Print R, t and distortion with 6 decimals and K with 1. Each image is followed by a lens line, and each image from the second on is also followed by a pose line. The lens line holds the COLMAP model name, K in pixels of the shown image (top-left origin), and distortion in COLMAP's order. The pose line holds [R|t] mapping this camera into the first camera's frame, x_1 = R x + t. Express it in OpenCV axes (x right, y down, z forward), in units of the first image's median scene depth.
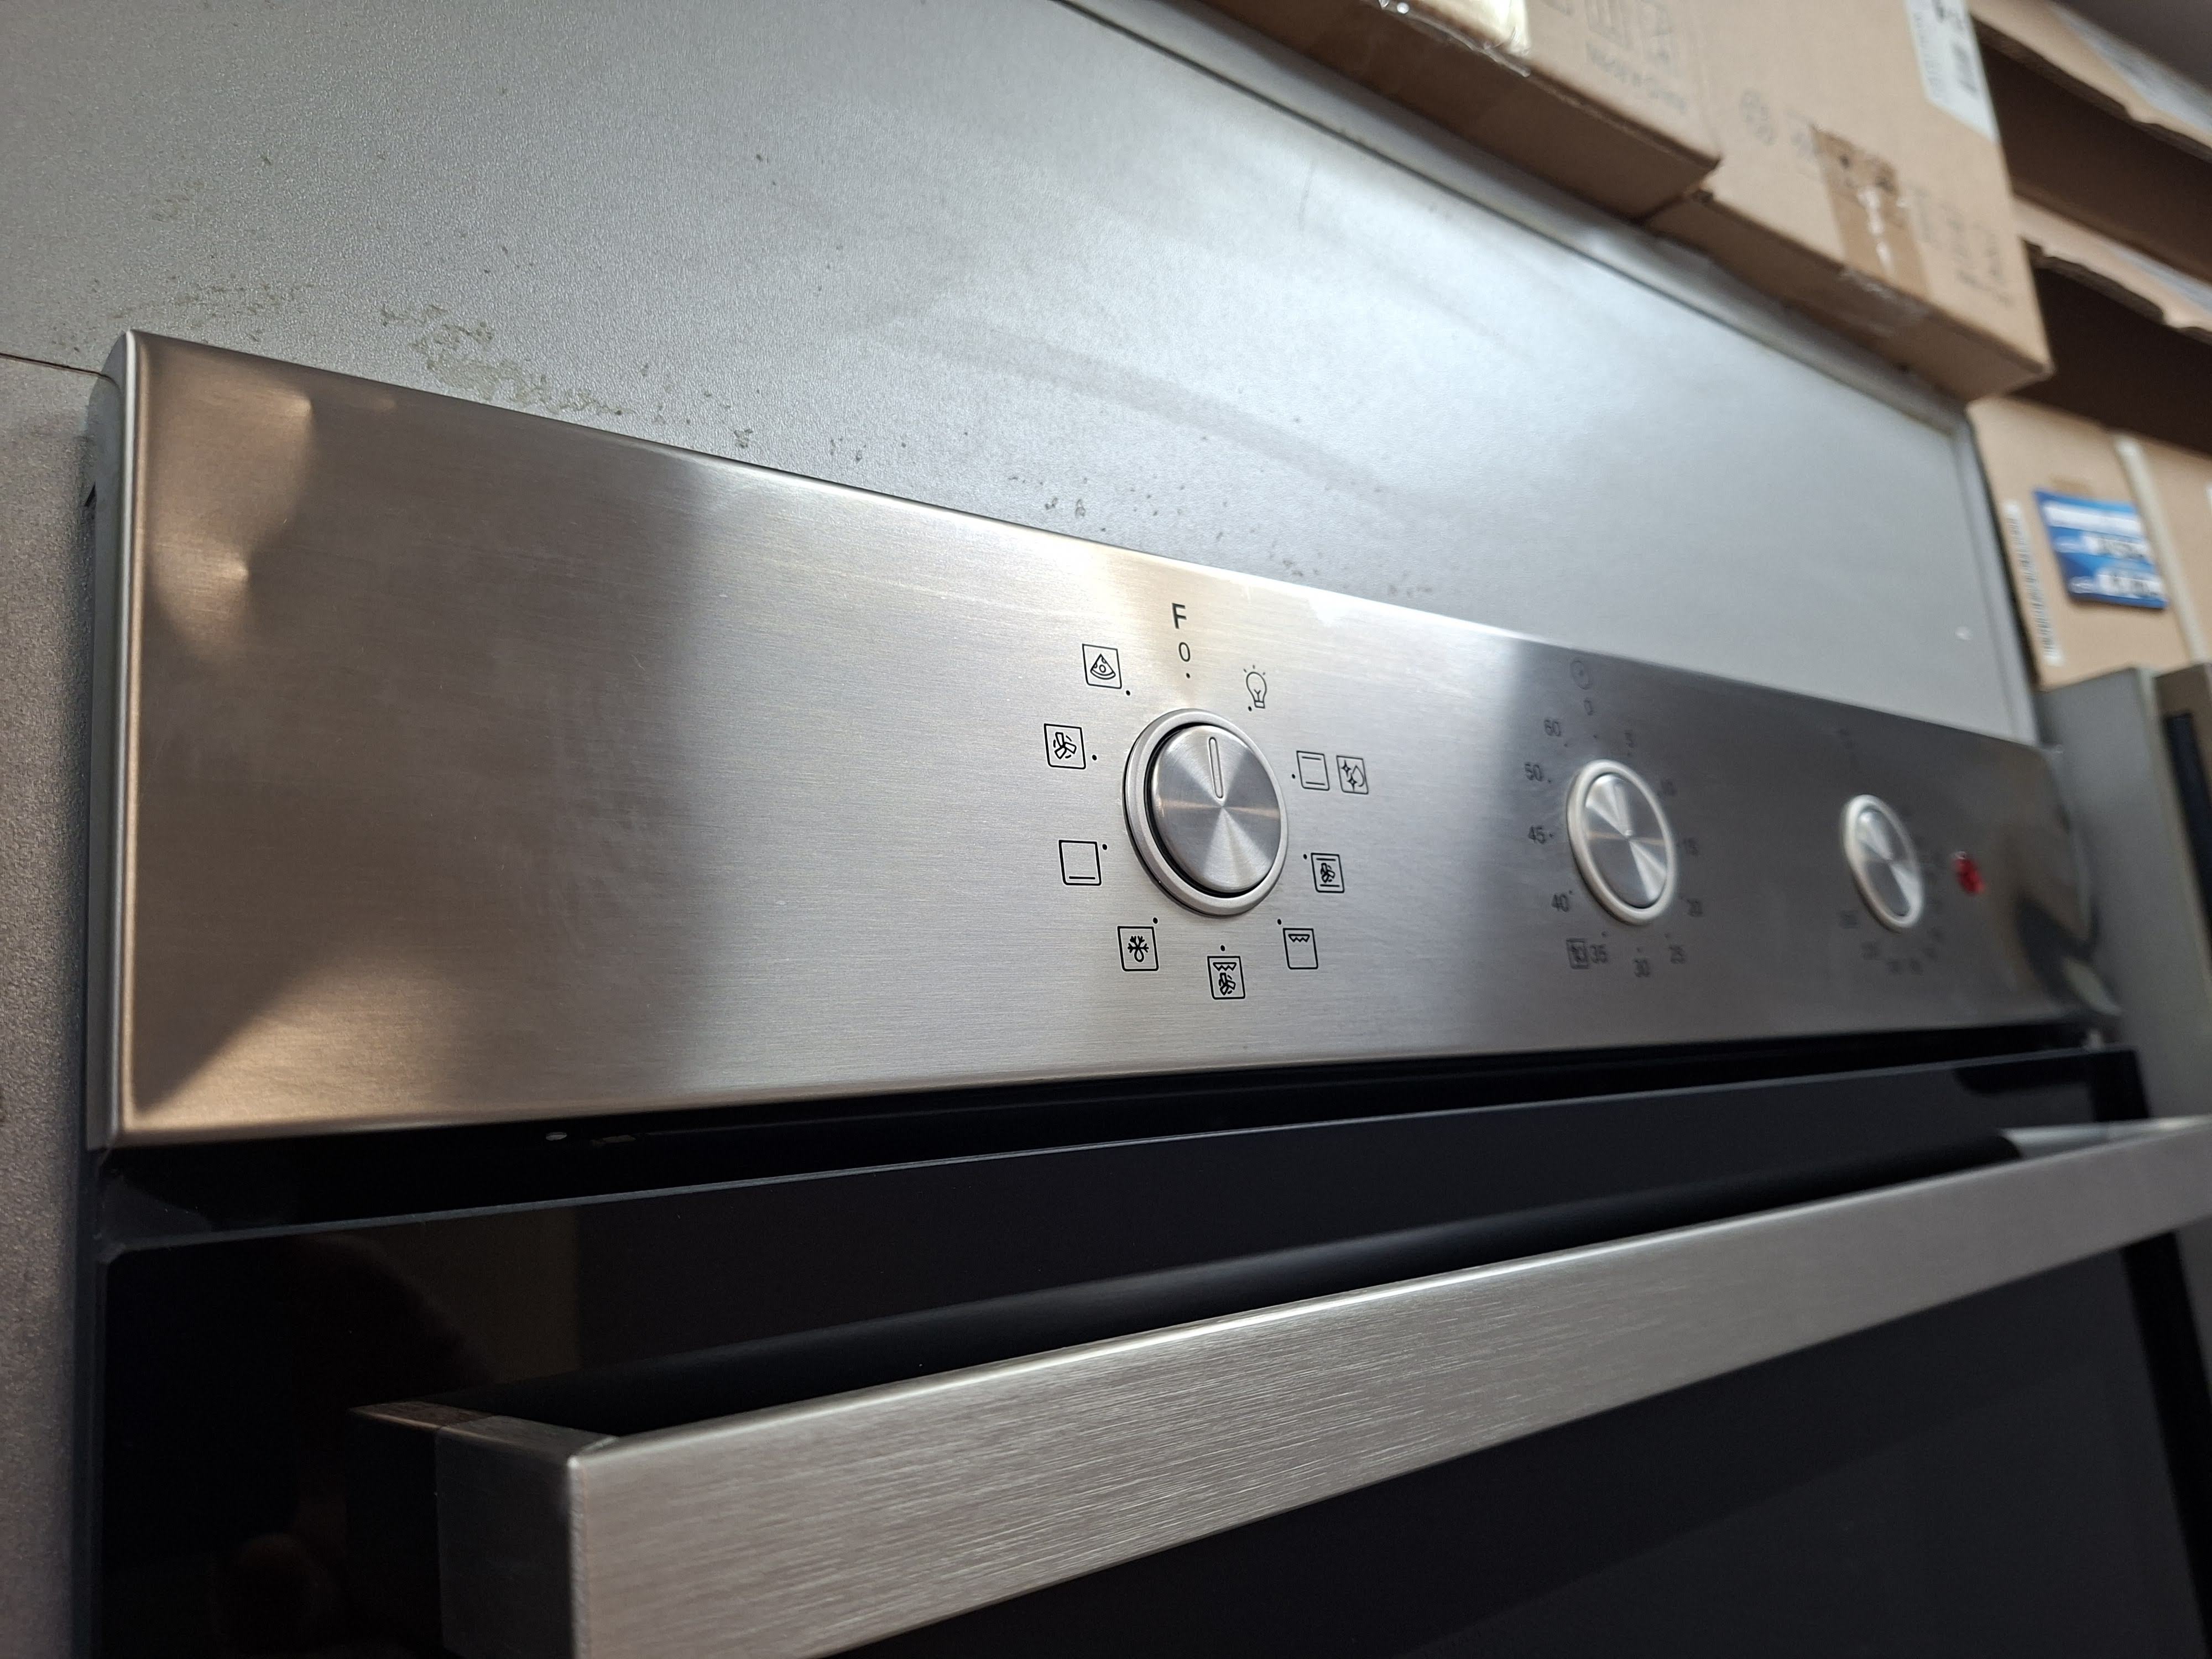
lens RADIAL K [[1503.0, 0, 1032.5], [0, 1503.0, 830.7], [0, 0, 1]] dist [0.106565, -0.145258]
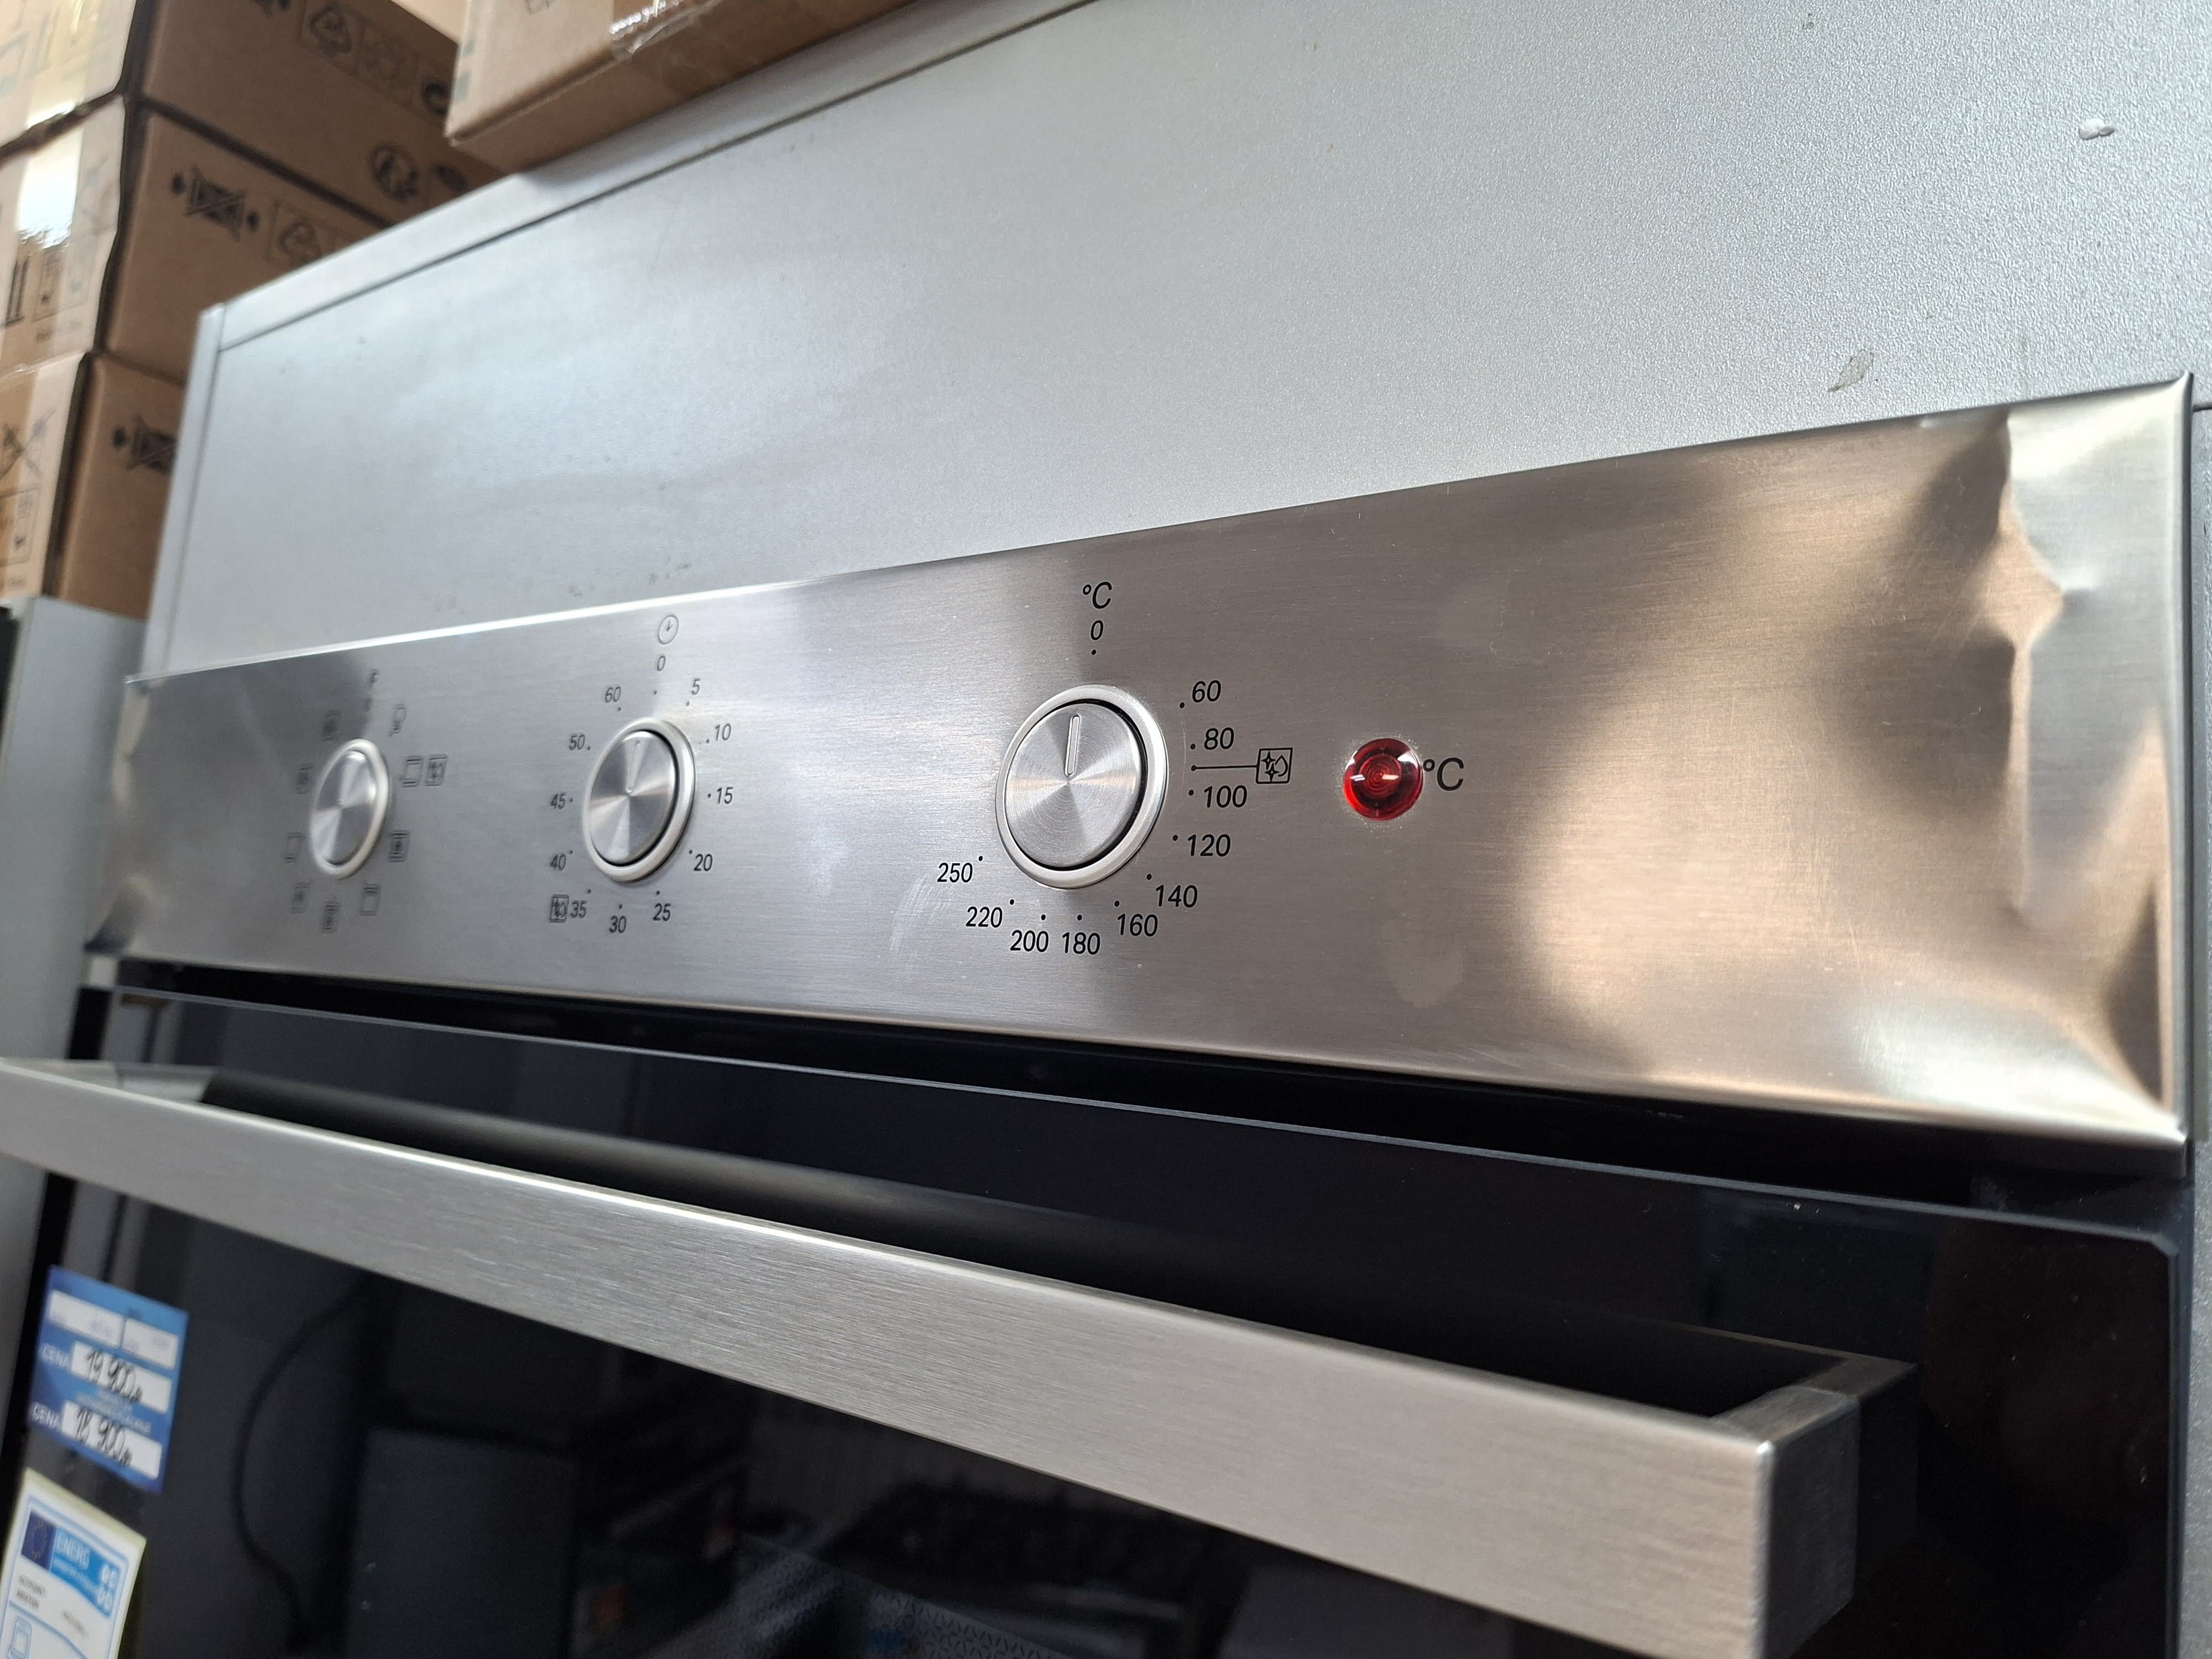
lens RADIAL K [[1518.0, 0, 1111.2], [0, 1518.0, 901.0], [0, 0, 1]] dist [0.042899, -0.046084]
pose [[0.271293, 0.005762, -0.962480, 1.744444], [0.059527, 0.997967, 0.022753, 0.086032], [0.960654, -0.063466, 0.270398, 1.256080]]
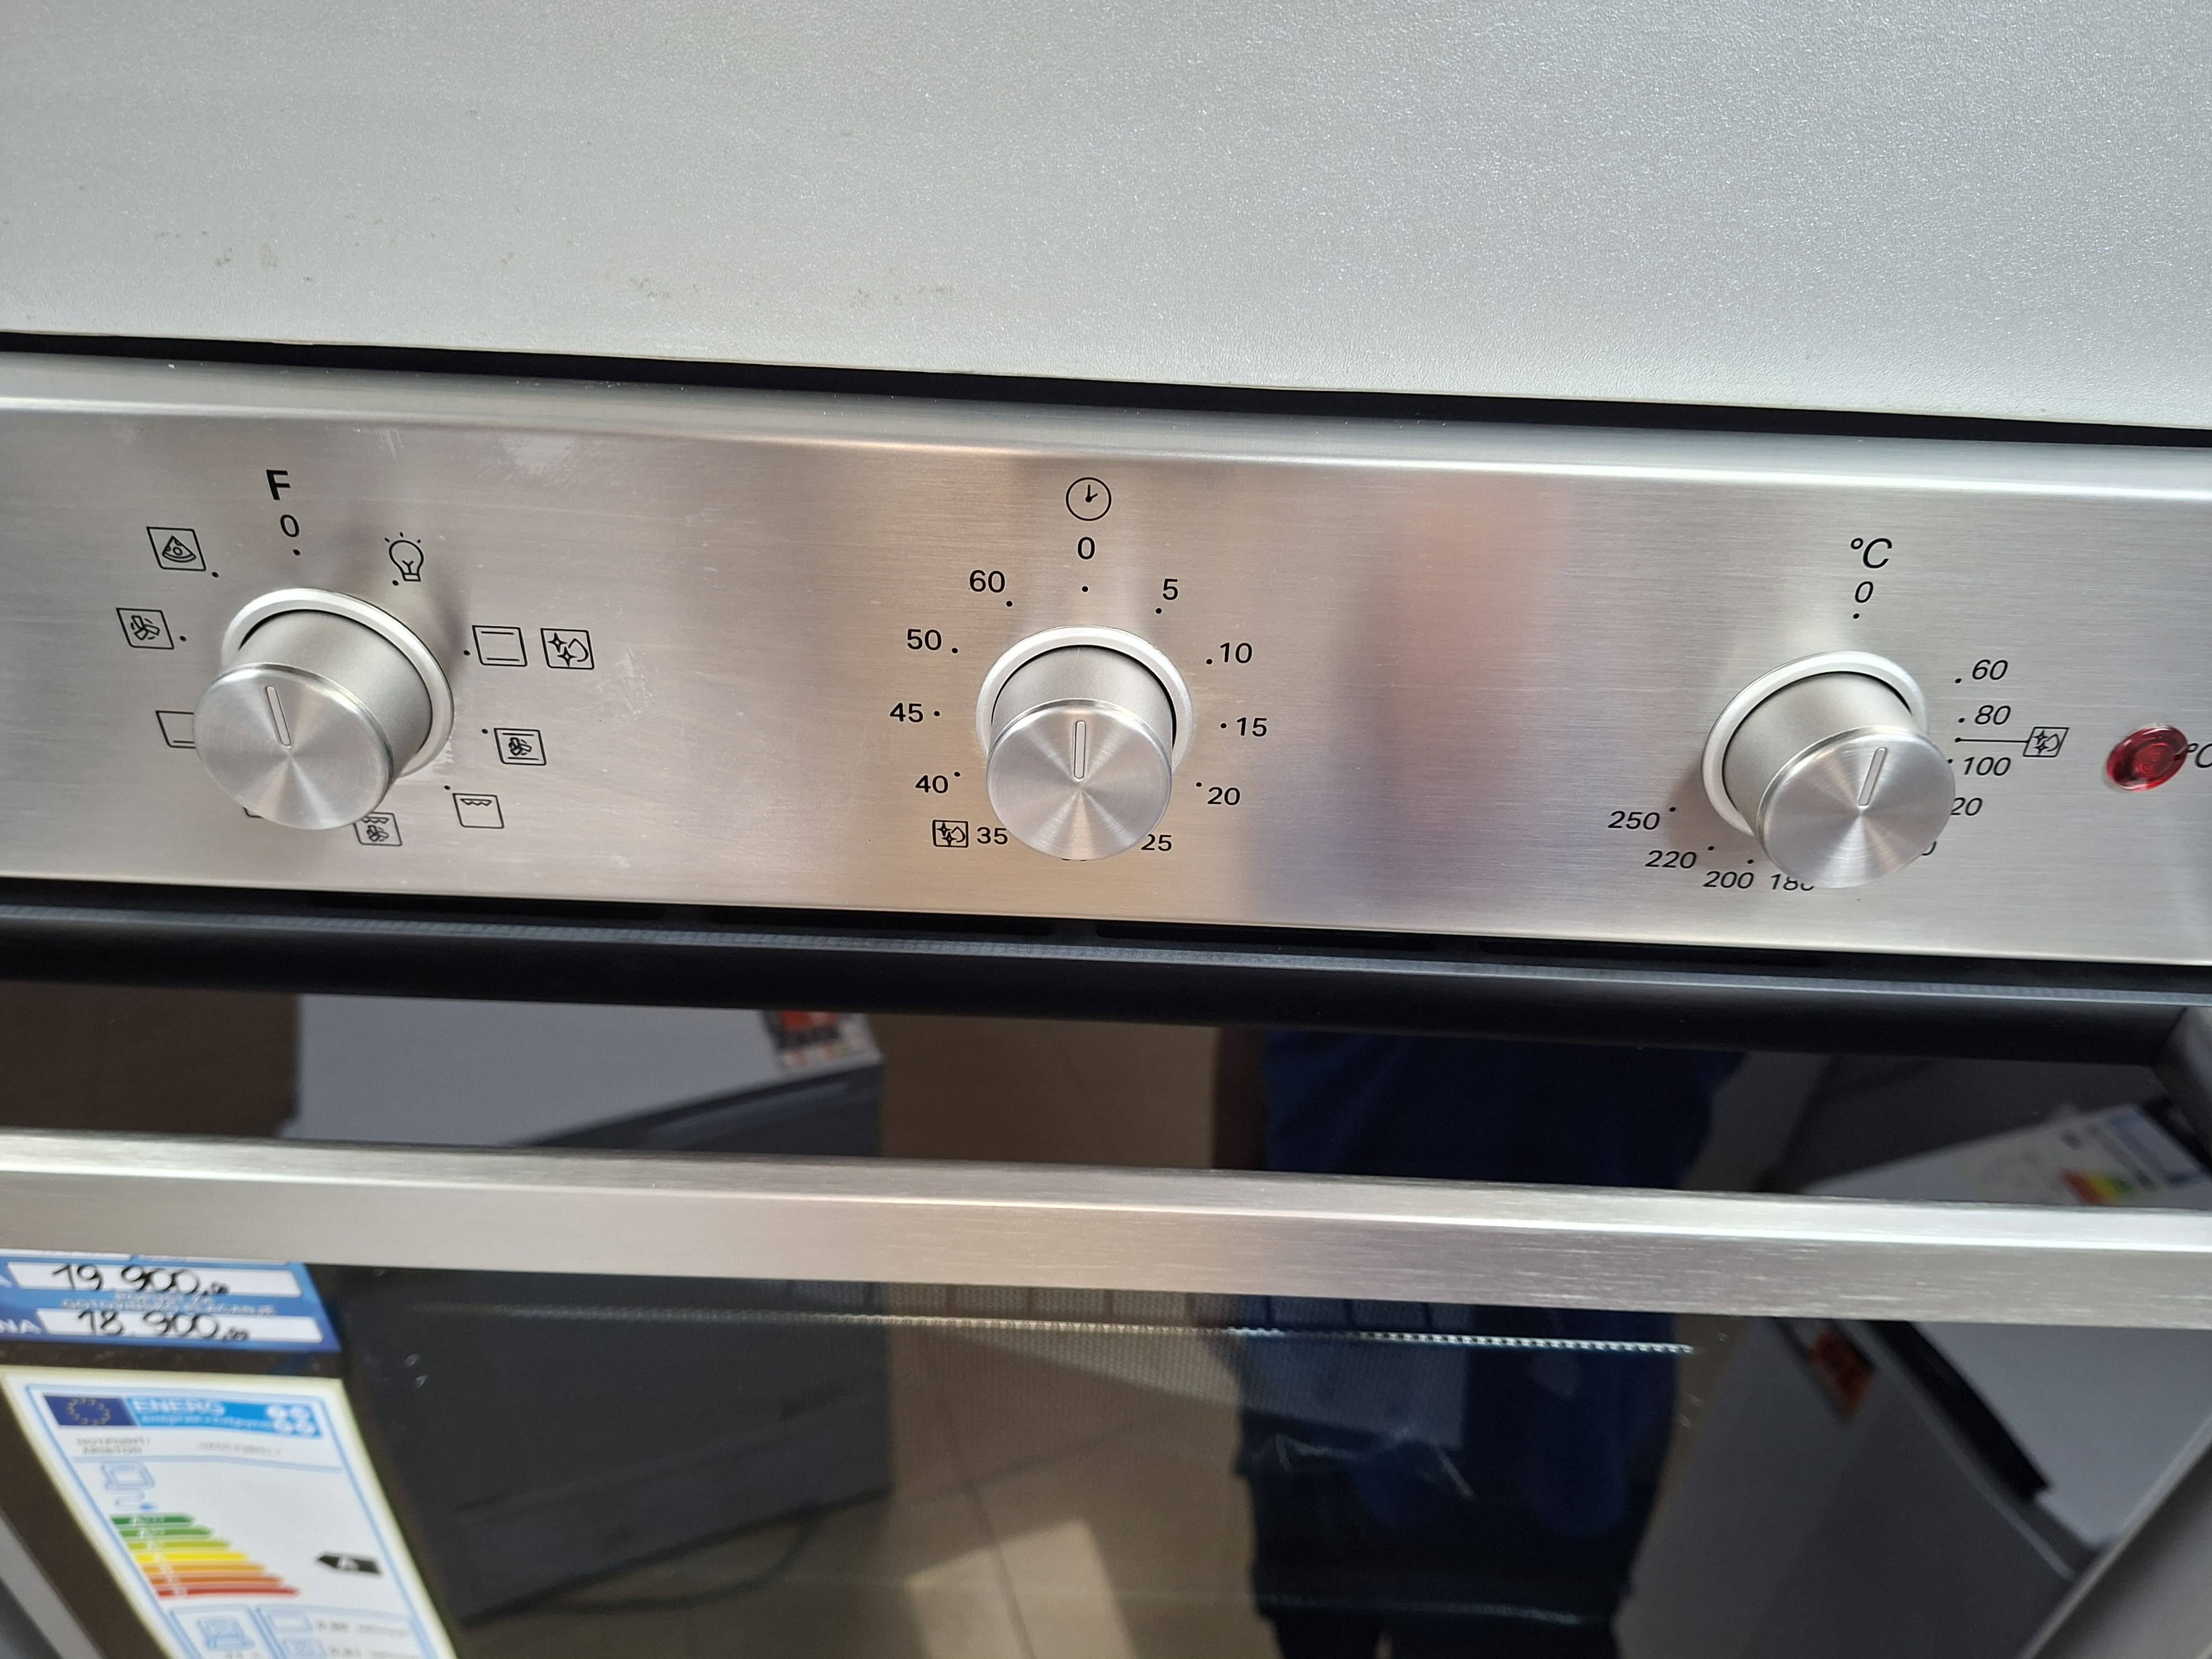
lens RADIAL K [[1503.0, 0, 1032.5], [0, 1503.0, 830.7], [0, 0, 1]] dist [0.106565, -0.145258]
pose [[0.771718, 0.455369, -0.443949, 0.893535], [0.030036, 0.671195, 0.740672, -0.633917], [0.635255, -0.584924, 0.504296, 0.699323]]
